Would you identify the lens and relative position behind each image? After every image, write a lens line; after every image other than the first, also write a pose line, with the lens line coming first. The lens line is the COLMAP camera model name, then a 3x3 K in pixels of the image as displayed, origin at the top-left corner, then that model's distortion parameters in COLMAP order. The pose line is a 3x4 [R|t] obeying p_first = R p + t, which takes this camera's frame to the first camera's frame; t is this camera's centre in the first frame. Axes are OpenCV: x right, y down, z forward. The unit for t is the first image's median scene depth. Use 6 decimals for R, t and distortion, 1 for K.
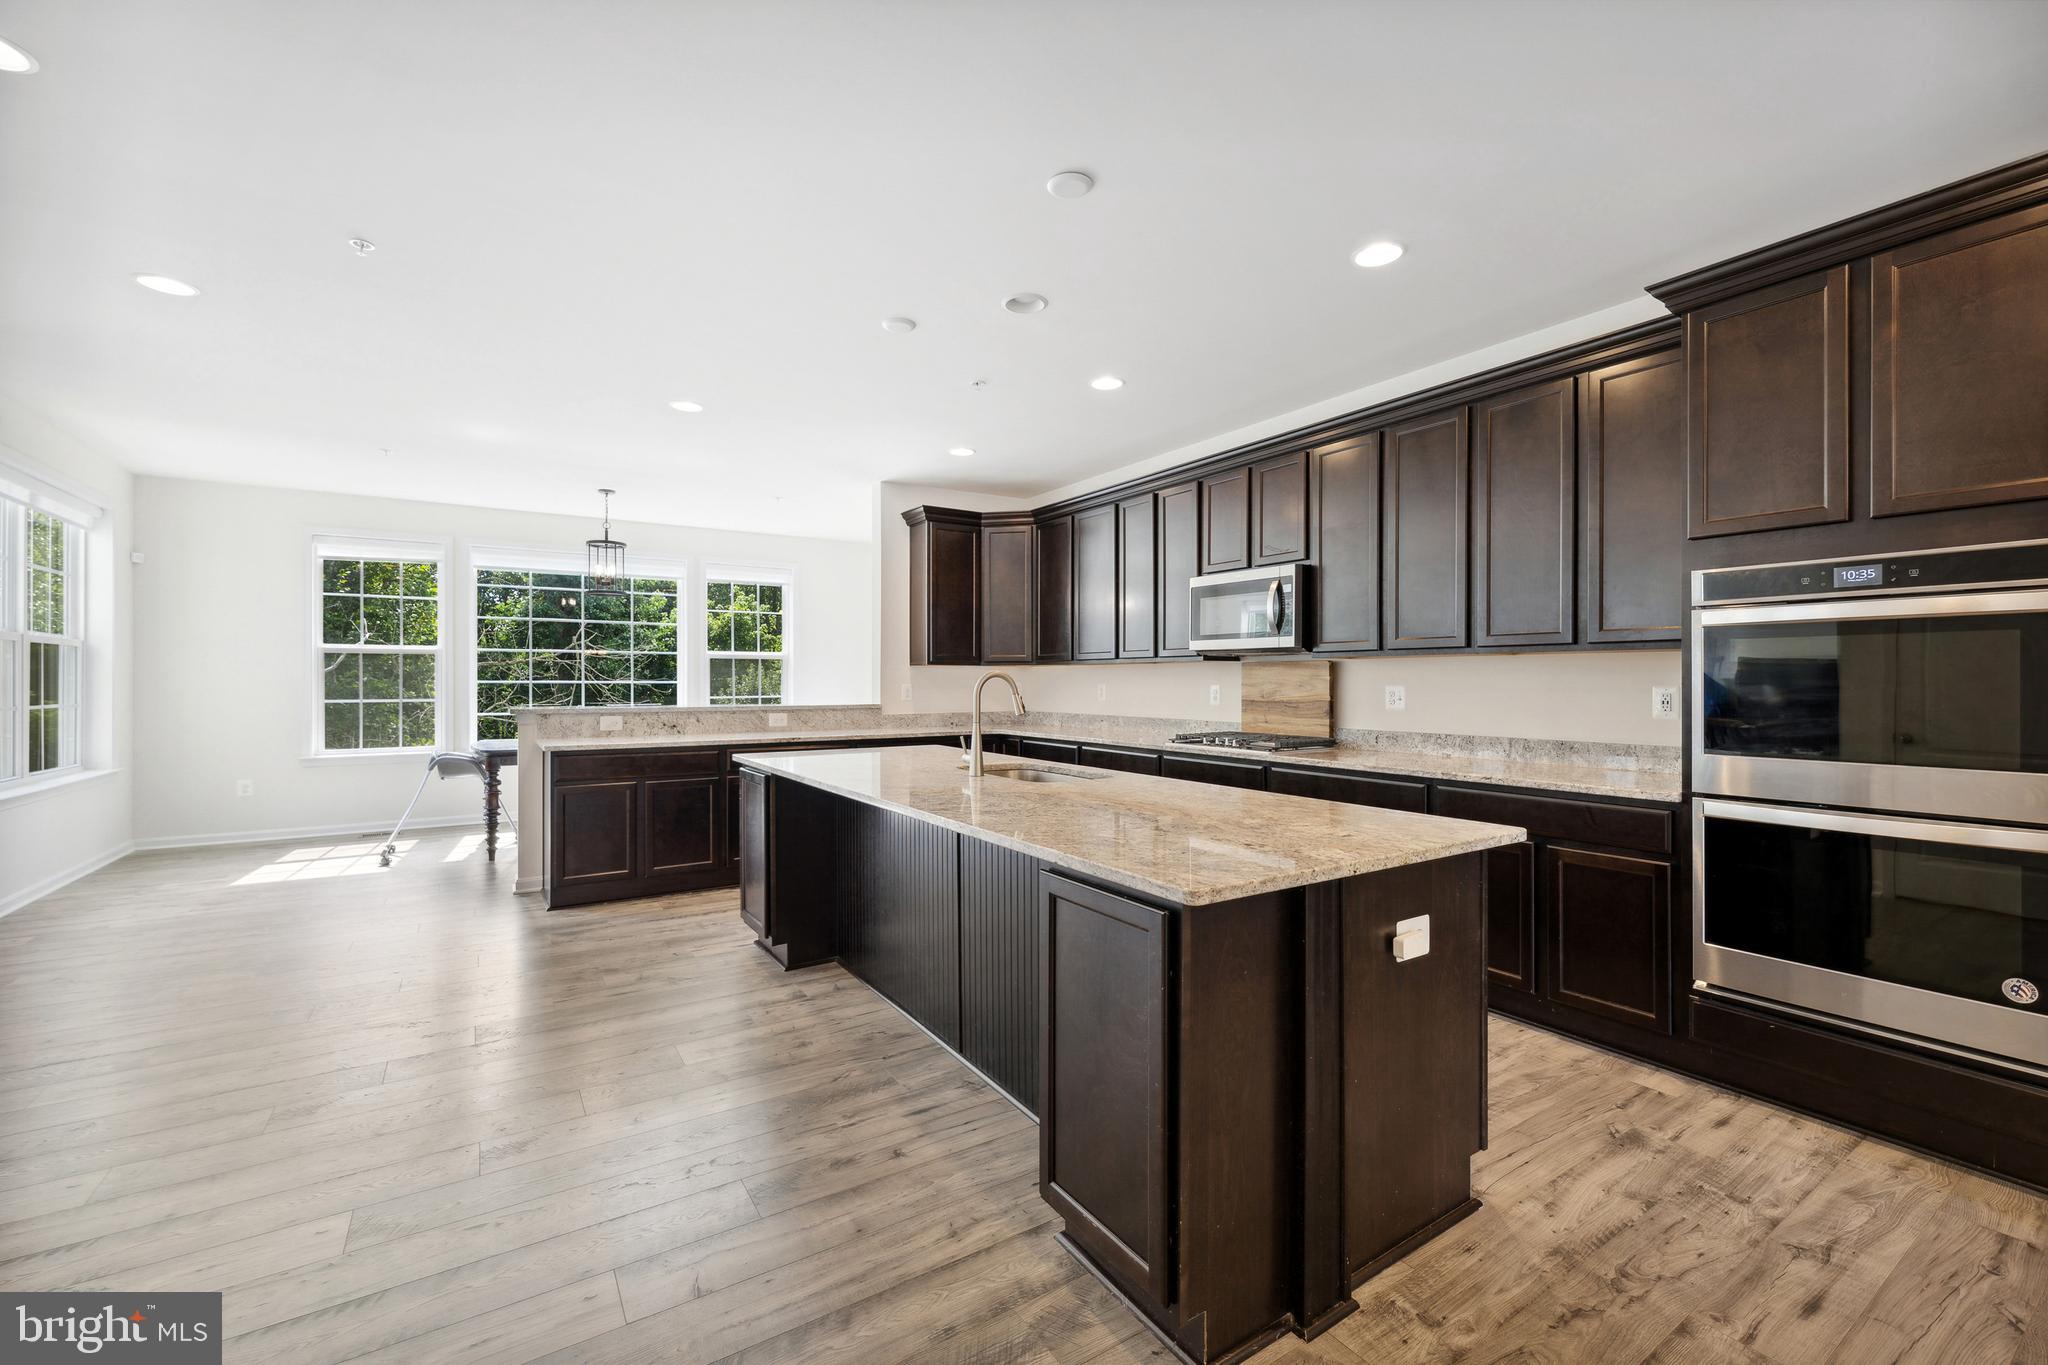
lens RADIAL K [[840.9, 0, 1025.5], [0, 840.9, 678.2], [0, 0, 1]] dist [0.006267, 0.000082]
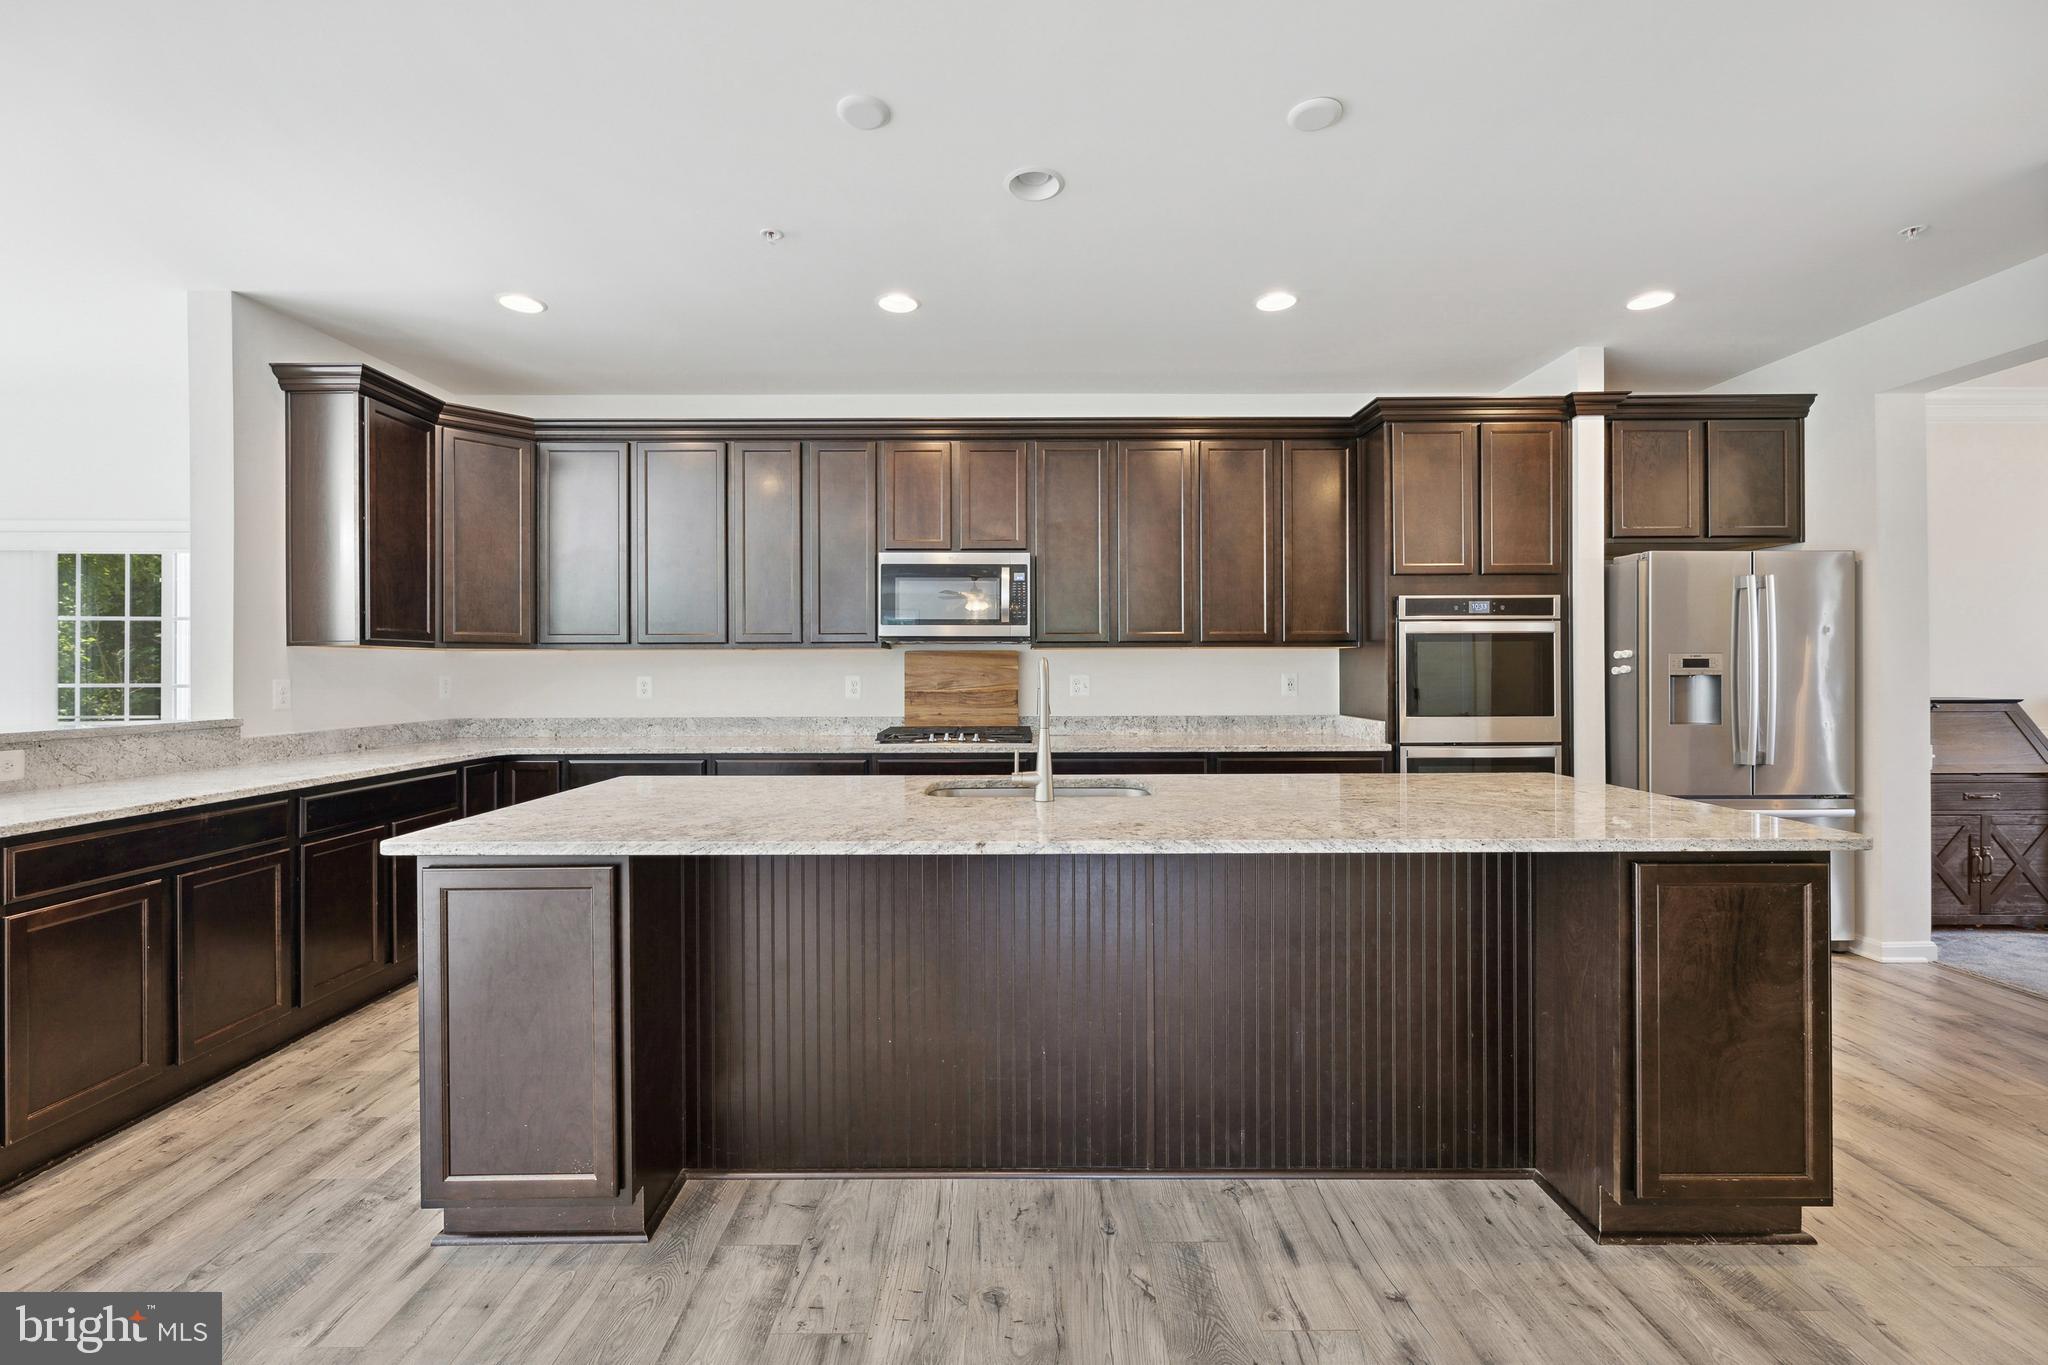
lens RADIAL K [[840.9, 0, 1021.9], [0, 840.9, 670.7], [0, 0, 1]] dist [0.006267, 0.000082]
pose [[0.551842, -0.004431, 0.833937, -0.337522], [0.001338, 0.999989, 0.004428, -0.000706], [-0.833947, -0.001328, 0.551842, 0.300166]]
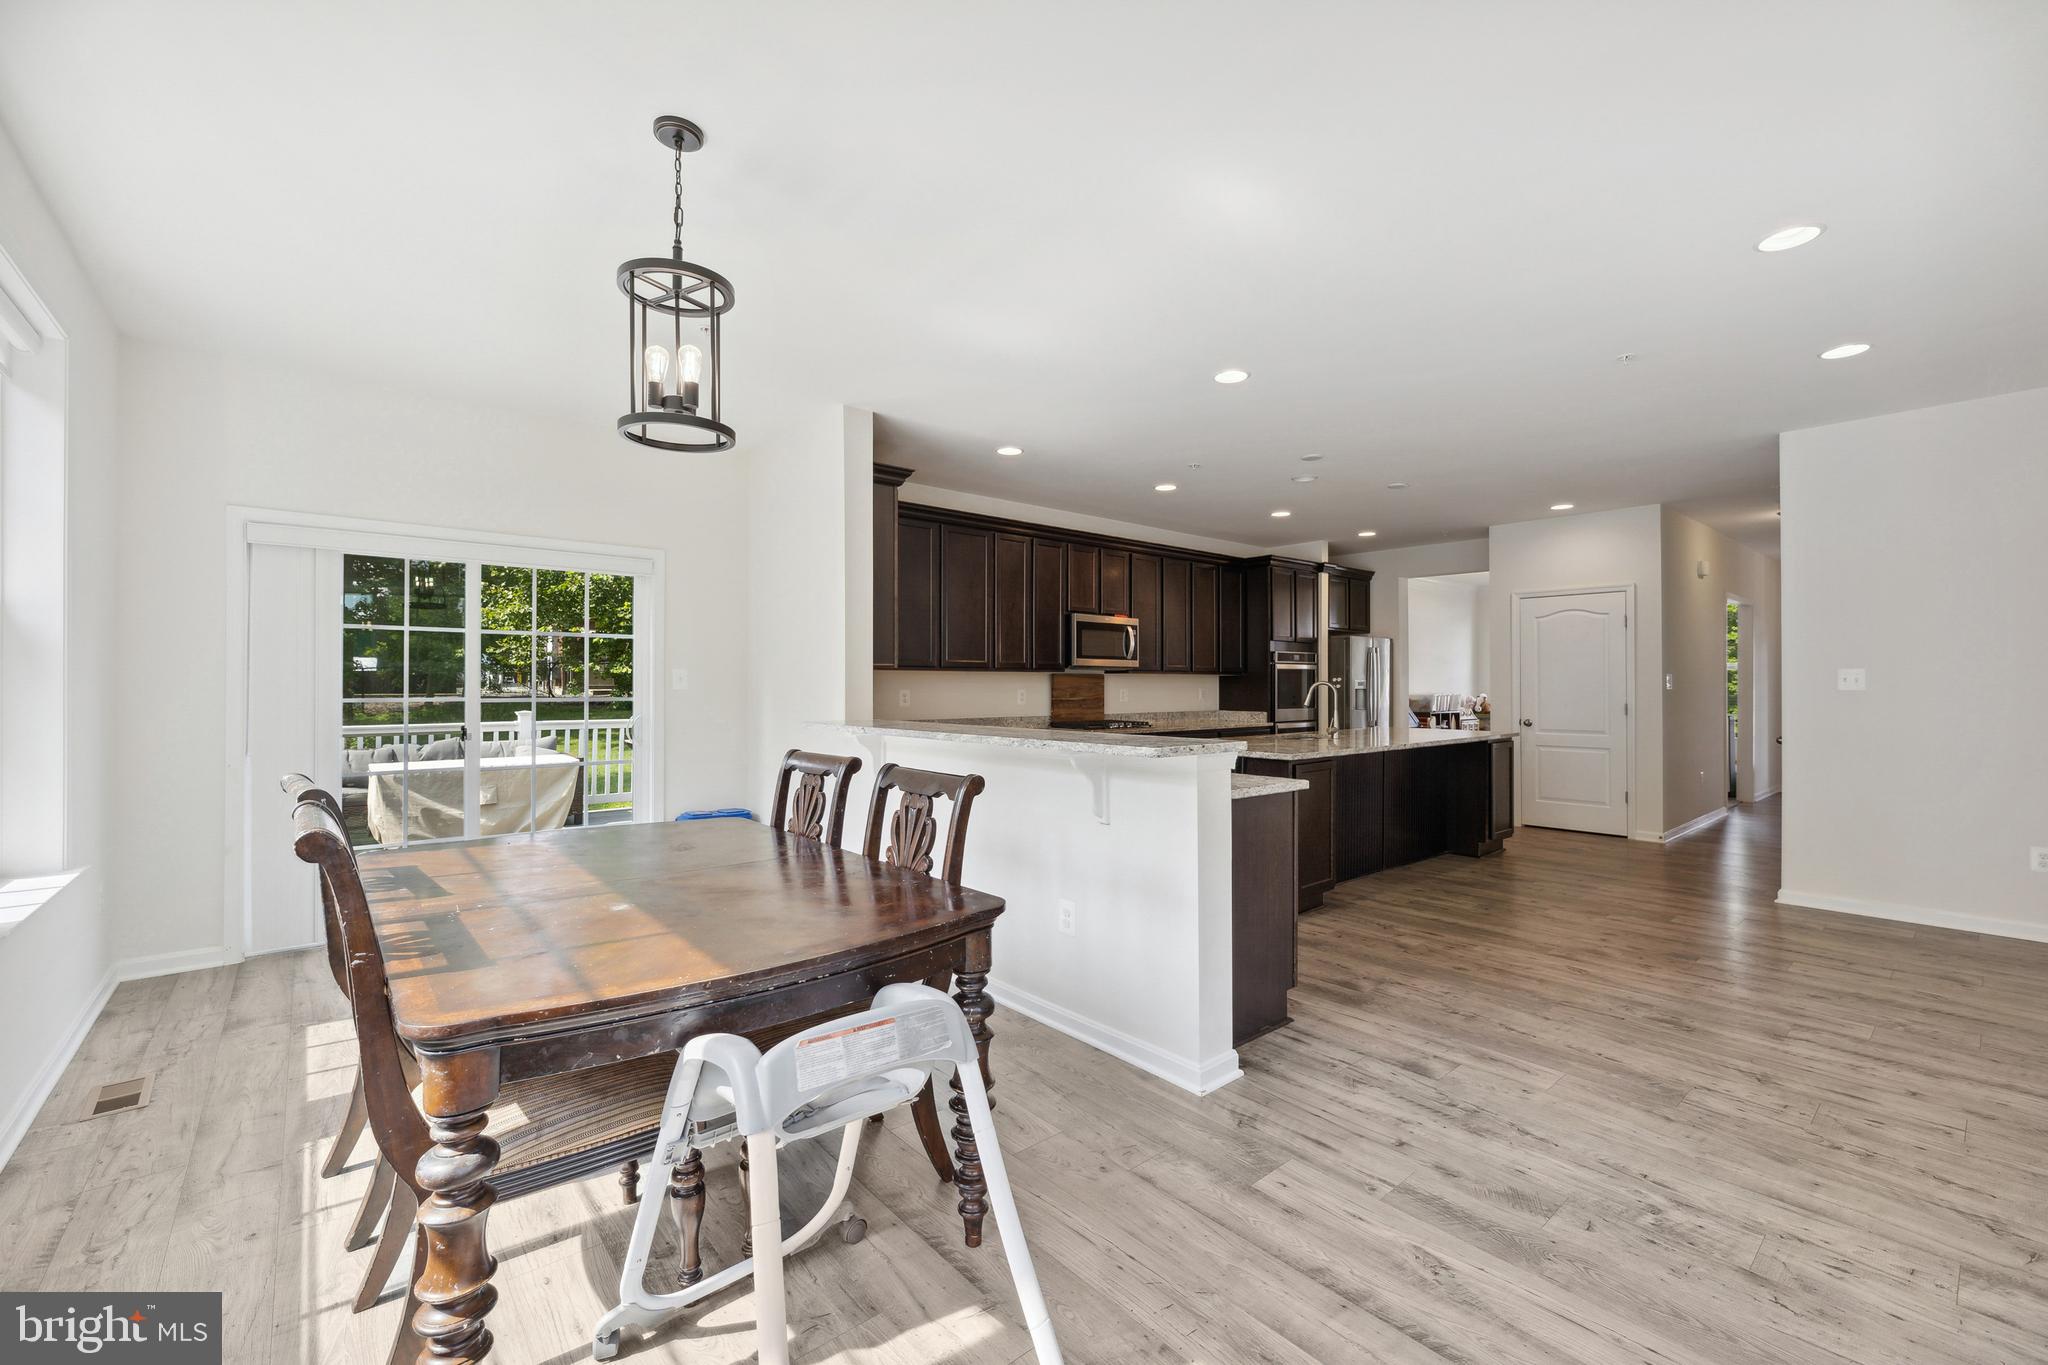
lens RADIAL K [[840.9, 0, 1005.7], [0, 840.9, 687.5], [0, 0, 1]] dist [0.006267, 0.000082]
pose [[-0.111333, -0.001320, 0.993782, -0.894569], [-0.001818, 0.999998, 0.001124, 0.002945], [-0.993781, -0.001681, -0.111335, 0.956311]]
